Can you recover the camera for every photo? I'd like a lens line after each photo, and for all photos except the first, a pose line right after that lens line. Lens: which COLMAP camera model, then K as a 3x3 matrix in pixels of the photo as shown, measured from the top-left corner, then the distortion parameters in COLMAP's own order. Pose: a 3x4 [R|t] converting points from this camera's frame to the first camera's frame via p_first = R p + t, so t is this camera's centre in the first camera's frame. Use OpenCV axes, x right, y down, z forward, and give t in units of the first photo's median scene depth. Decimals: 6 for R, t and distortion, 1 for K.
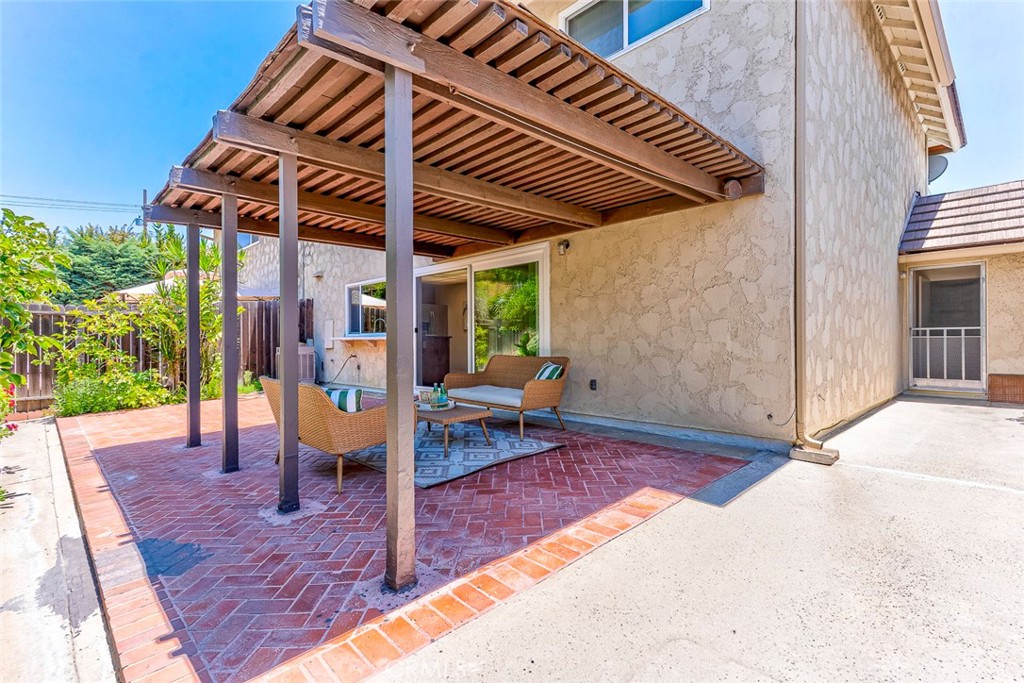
lens RADIAL K [[480.7, 0, 512.0], [0, 480.7, 341.5], [0, 0, 1]] dist [0.001282, 0.000370]
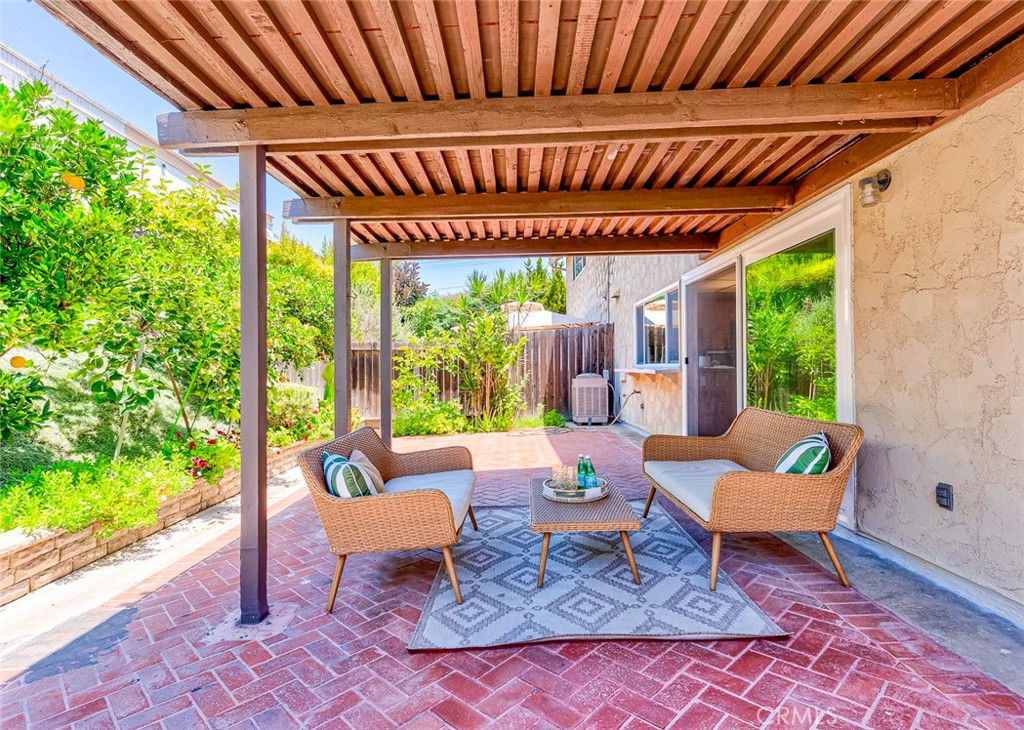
lens RADIAL K [[512.6, 0, 512.0], [0, 512.6, 365.0], [0, 0, 1]] dist [0.000860, -0.000415]
pose [[0.700927, -0.001495, -0.713232, 0.218505], [0.002446, 0.999997, 0.000309, -0.025402], [0.713229, -0.001961, 0.700928, 0.405197]]
